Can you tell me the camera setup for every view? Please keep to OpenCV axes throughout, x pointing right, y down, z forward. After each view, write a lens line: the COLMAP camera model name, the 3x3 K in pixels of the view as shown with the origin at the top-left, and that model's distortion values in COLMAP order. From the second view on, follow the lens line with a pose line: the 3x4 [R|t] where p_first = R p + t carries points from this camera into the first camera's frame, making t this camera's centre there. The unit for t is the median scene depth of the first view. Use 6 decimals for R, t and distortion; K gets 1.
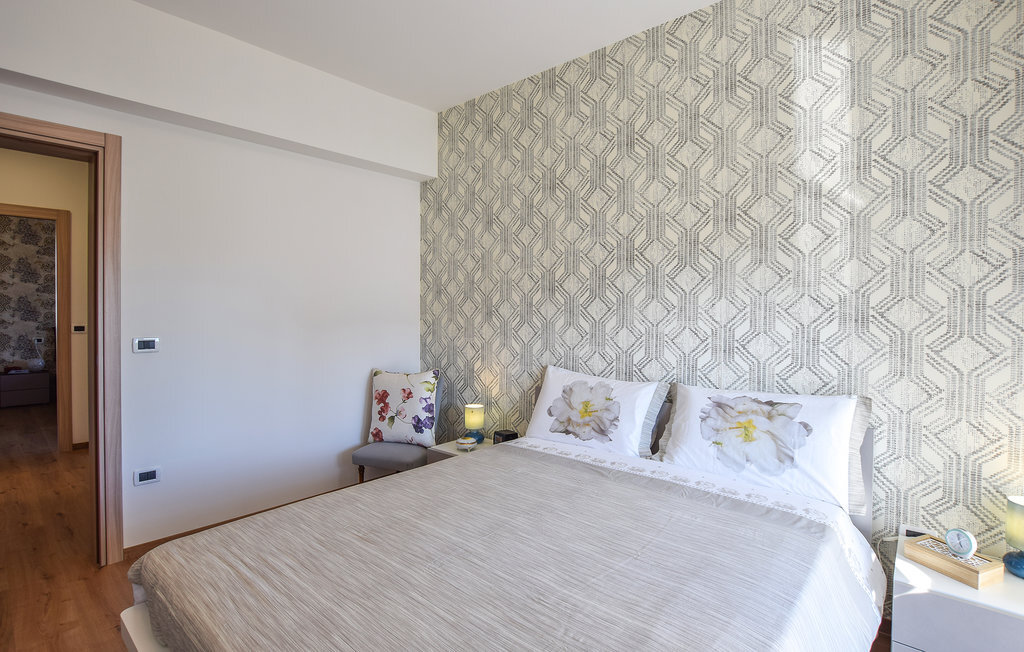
lens RADIAL K [[487.3, 0, 512.1], [0, 487.3, 313.9], [0, 0, 1]] dist [-0.026990, 0.001810]
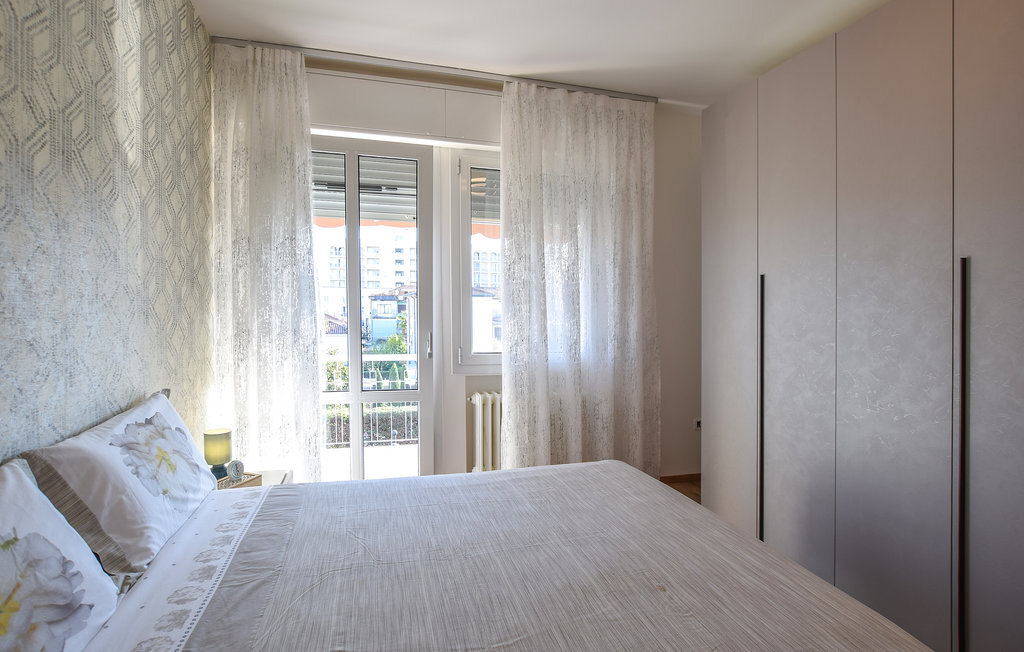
lens RADIAL K [[510.8, 0, 506.7], [0, 510.8, 321.7], [0, 0, 1]] dist [-0.026958, 0.001021]
pose [[-0.834110, -0.031983, 0.550671, -0.322611], [-0.010760, 0.999071, 0.041728, -0.015138], [-0.551494, 0.028880, -0.833679, 1.097704]]
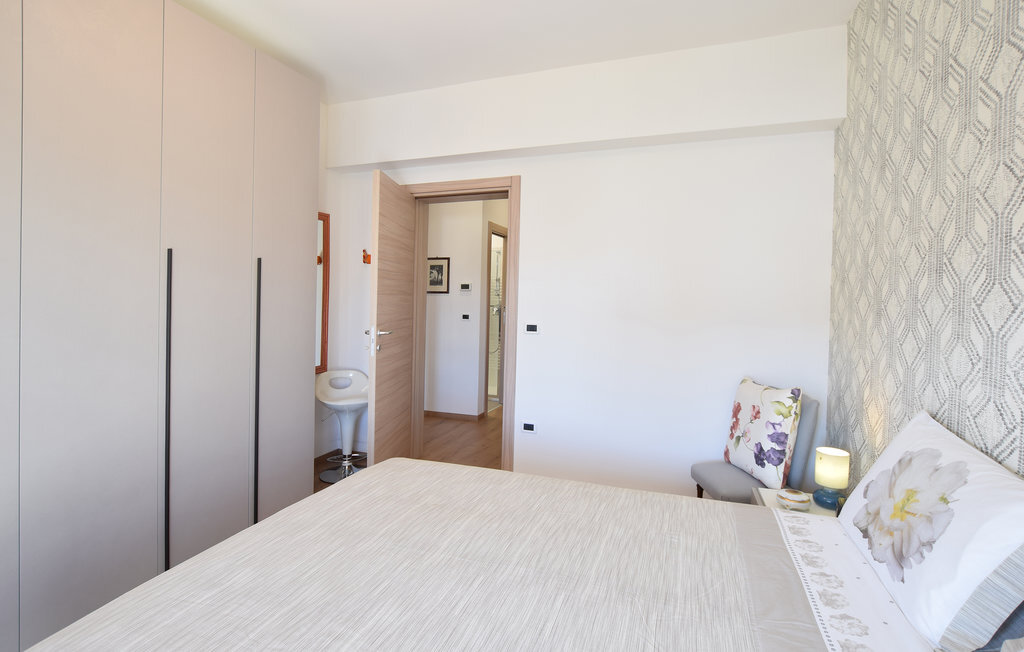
lens RADIAL K [[487.3, 0, 512.1], [0, 487.3, 313.9], [0, 0, 1]] dist [-0.026990, 0.001810]
pose [[0.377098, 0.029371, -0.925708, 0.457565], [-0.024409, 0.999465, 0.021768, -0.002532], [0.925852, 0.014387, 0.377613, 0.441127]]
